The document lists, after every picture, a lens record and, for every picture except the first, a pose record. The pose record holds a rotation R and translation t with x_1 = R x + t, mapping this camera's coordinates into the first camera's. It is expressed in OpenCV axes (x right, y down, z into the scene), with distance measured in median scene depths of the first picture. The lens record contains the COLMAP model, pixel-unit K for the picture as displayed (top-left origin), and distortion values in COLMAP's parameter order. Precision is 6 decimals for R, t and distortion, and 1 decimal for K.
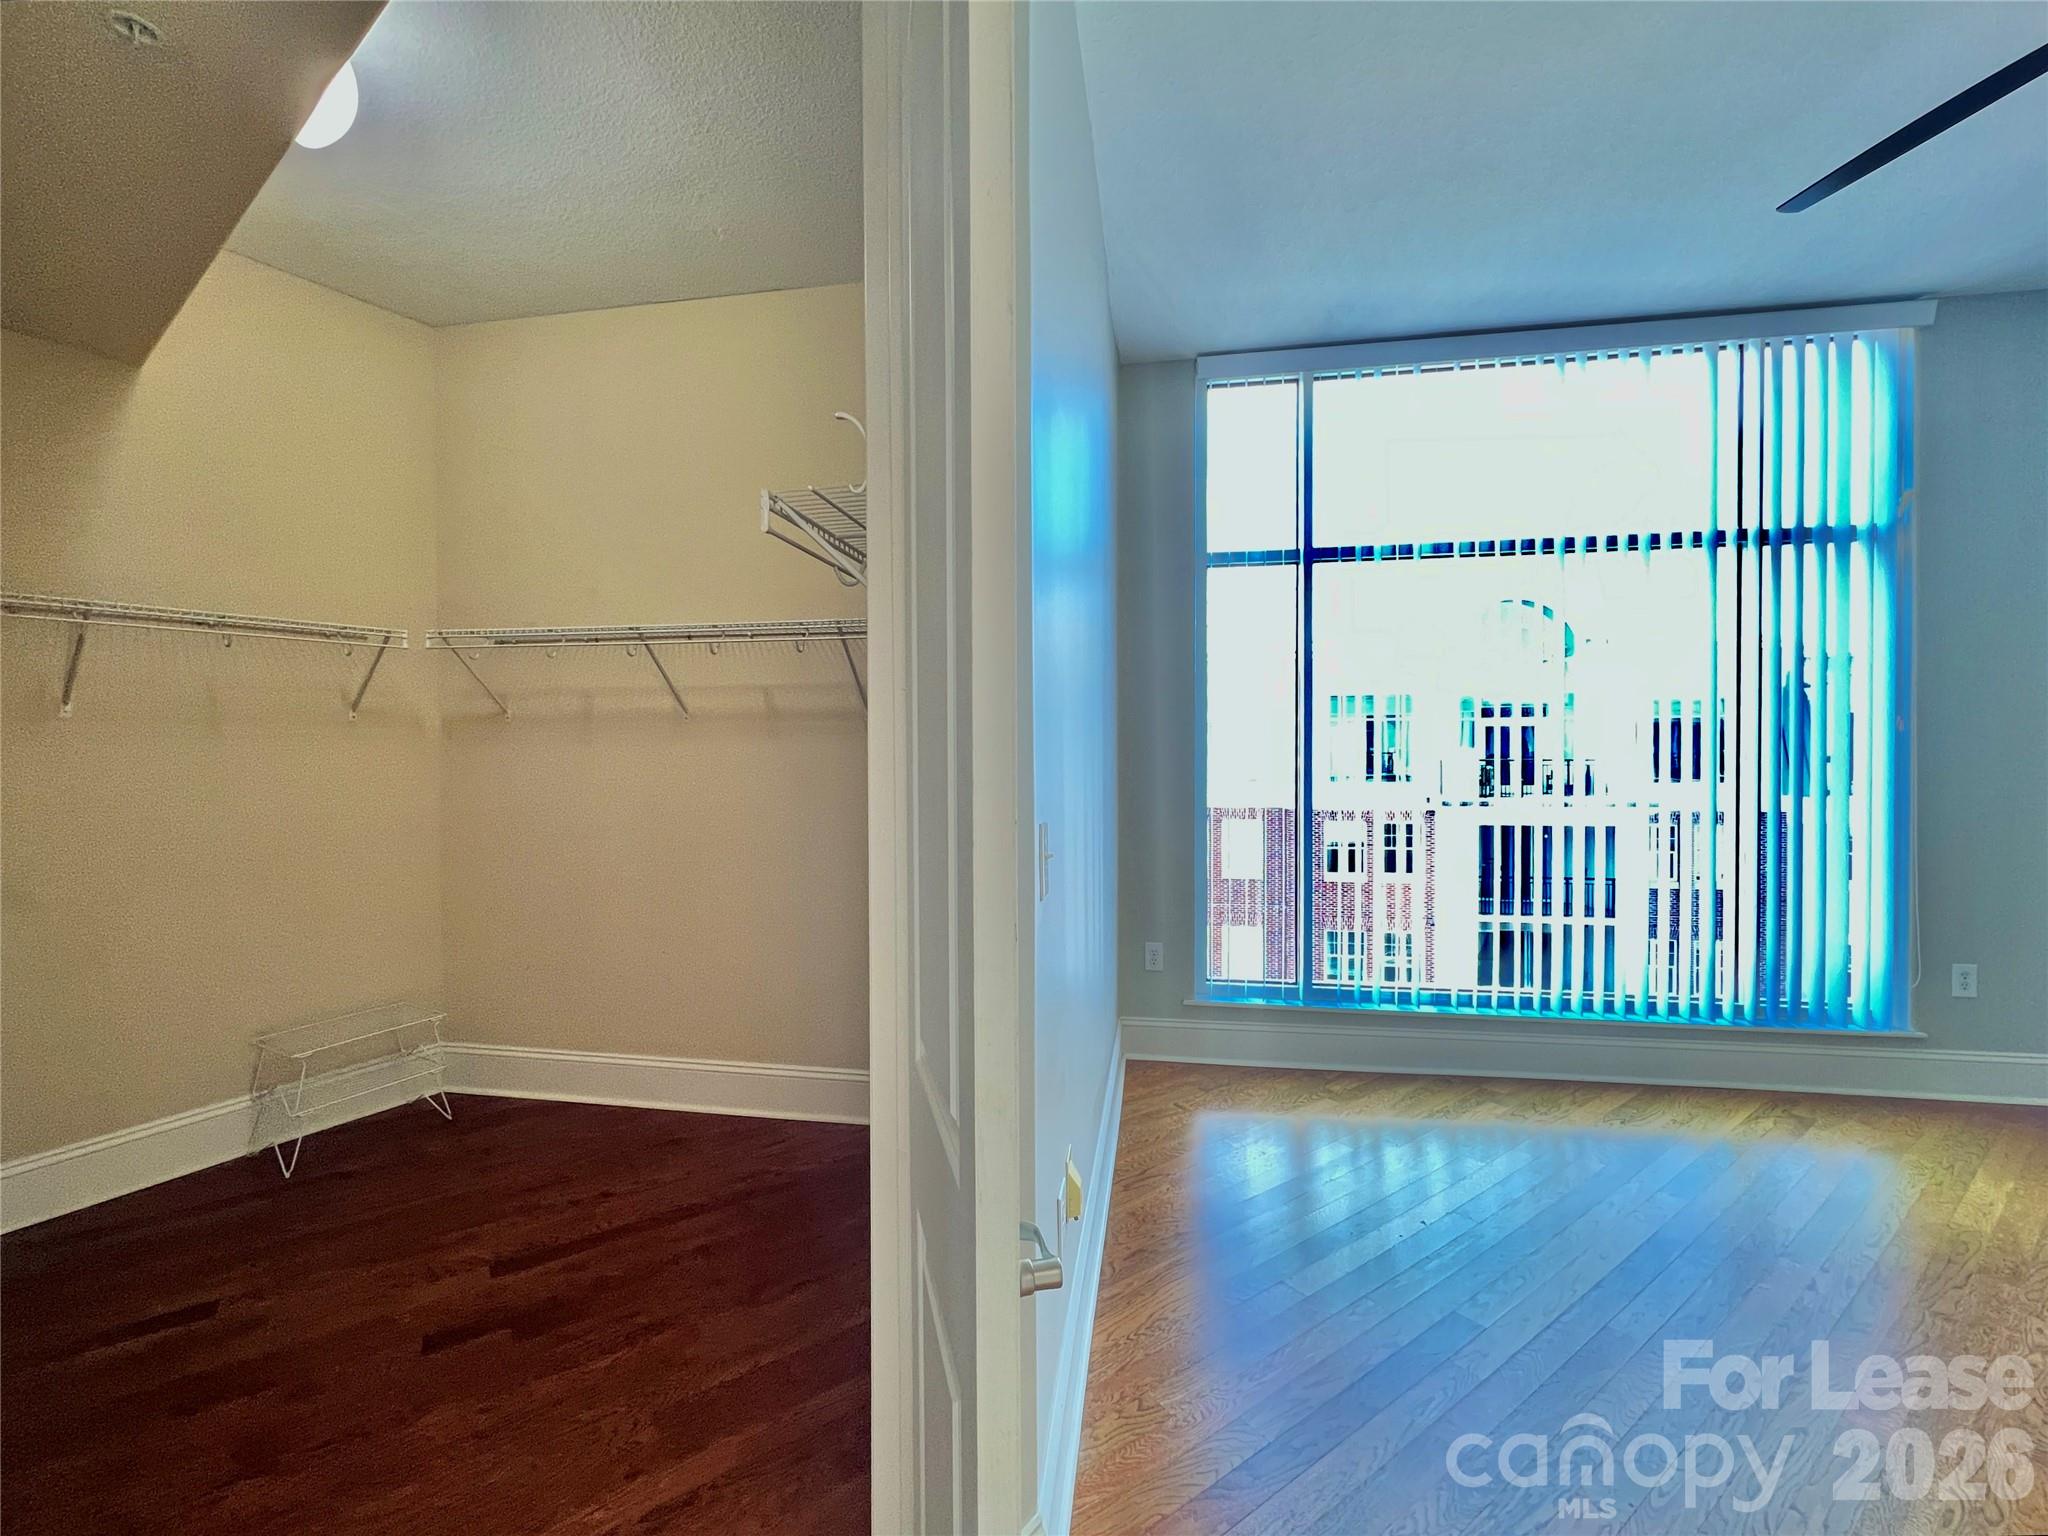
lens RADIAL K [[825.3, 0, 1018.9], [0, 825.3, 758.9], [0, 0, 1]] dist [-0.001331, 0.000533]
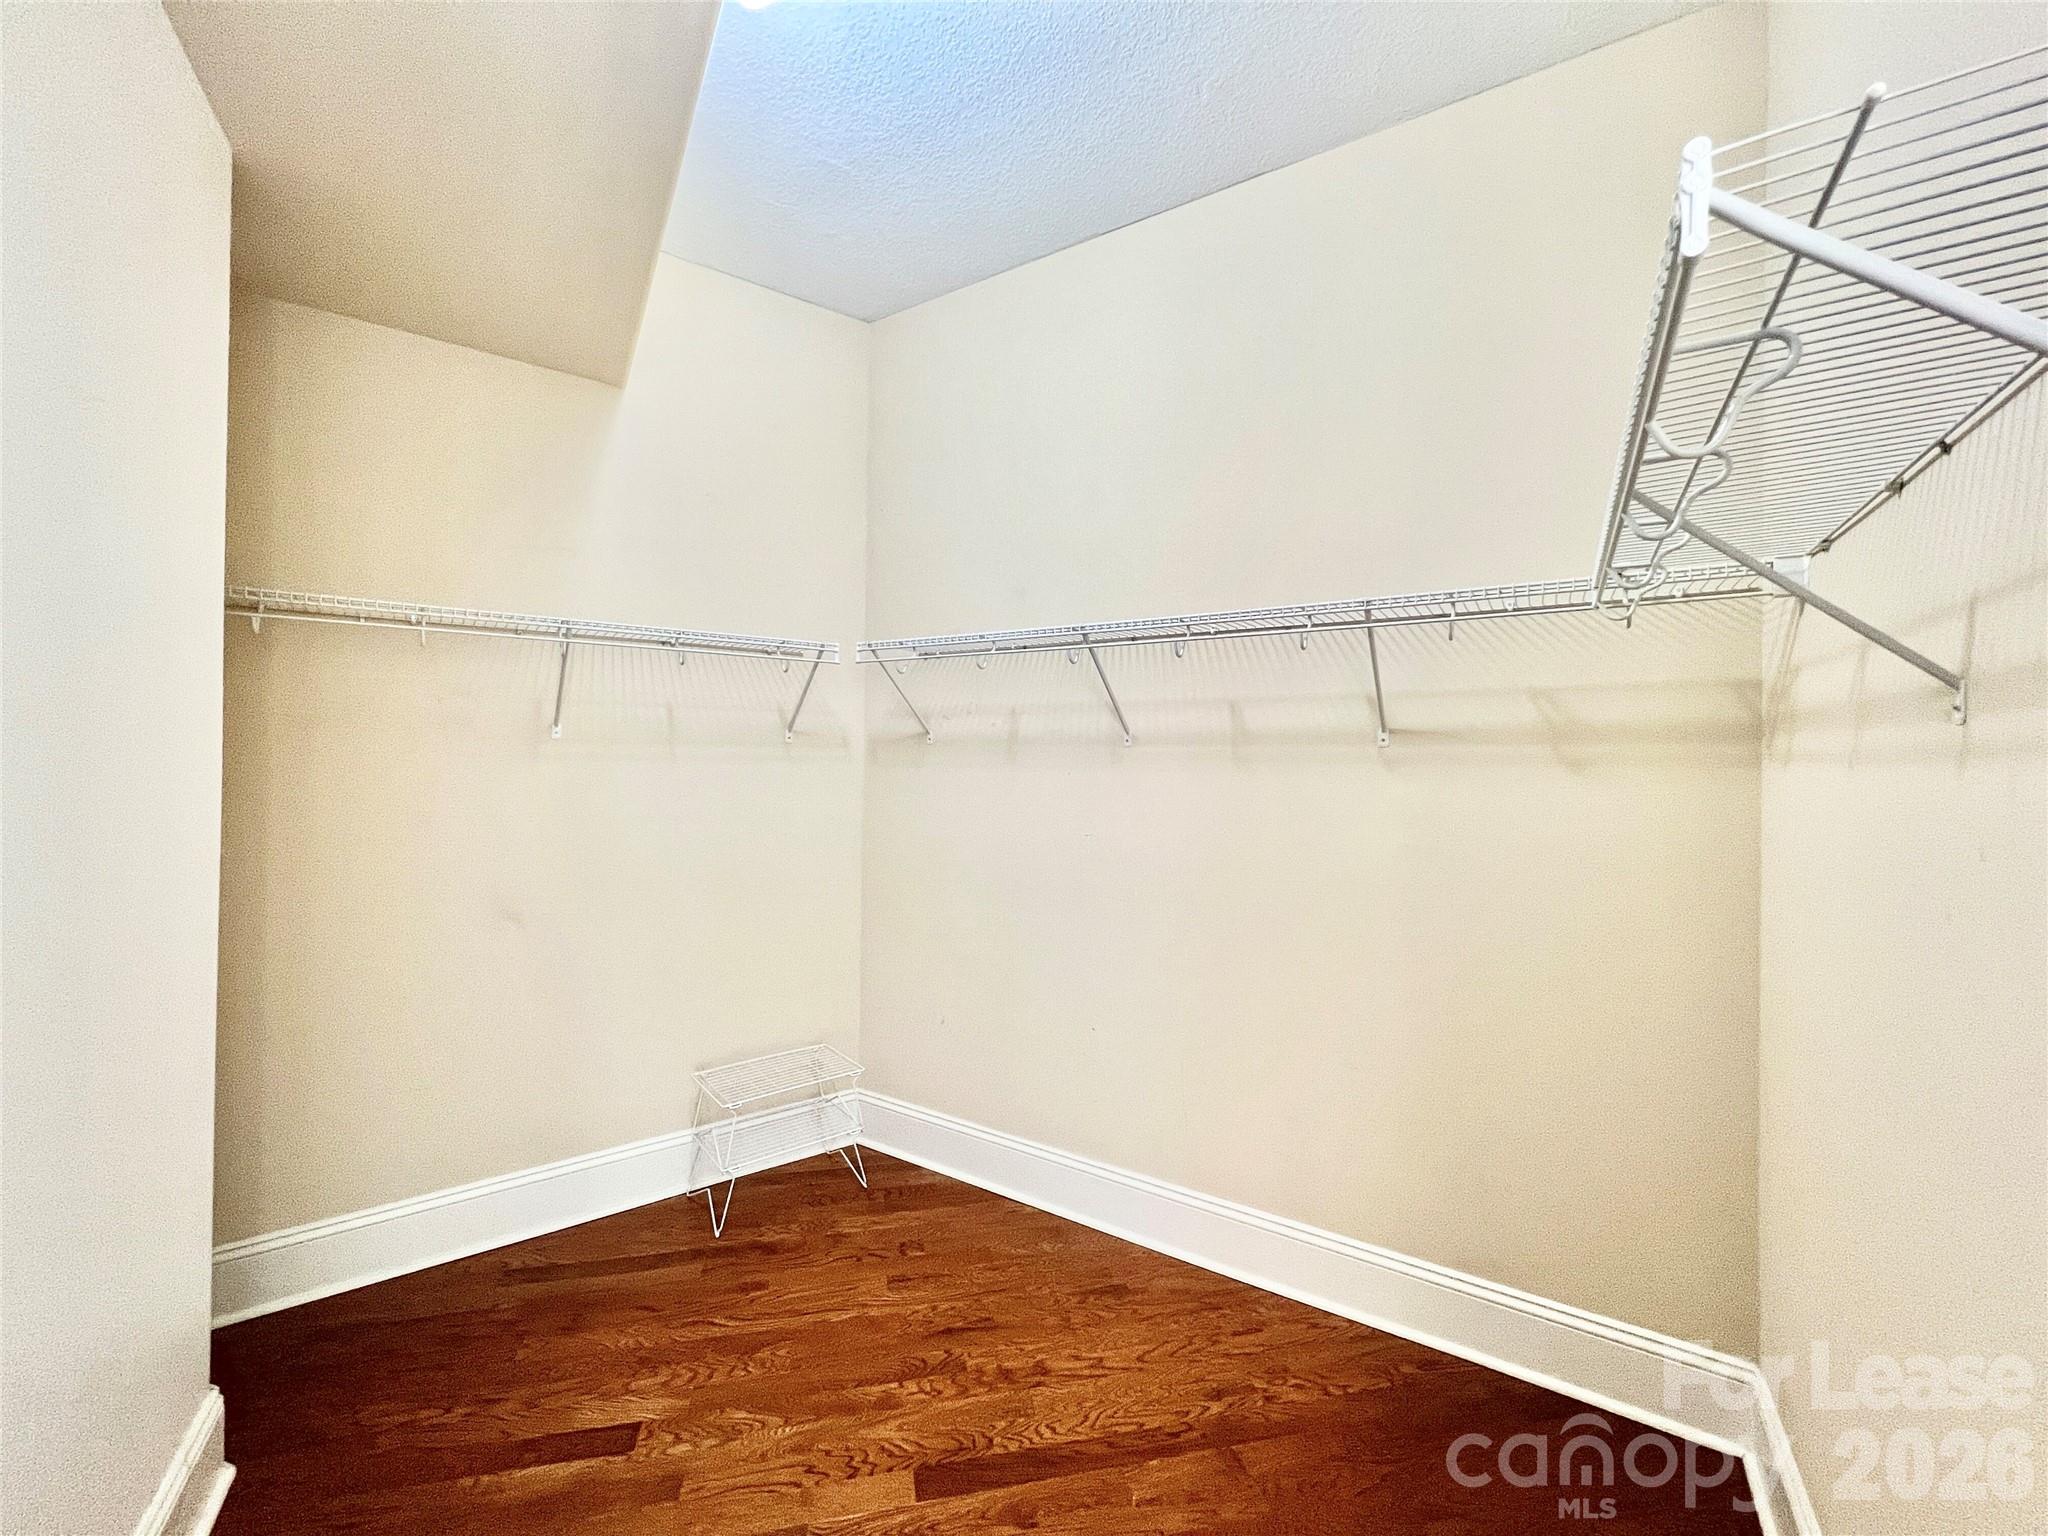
lens RADIAL K [[825.3, 0, 1024.6], [0, 825.3, 764.4], [0, 0, 1]] dist [-0.001331, 0.000533]
pose [[0.920735, 0.016221, -0.389851, -0.192461], [-0.023279, 0.999639, -0.013388, -0.015161], [0.389494, 0.021402, 0.920780, 0.239392]]
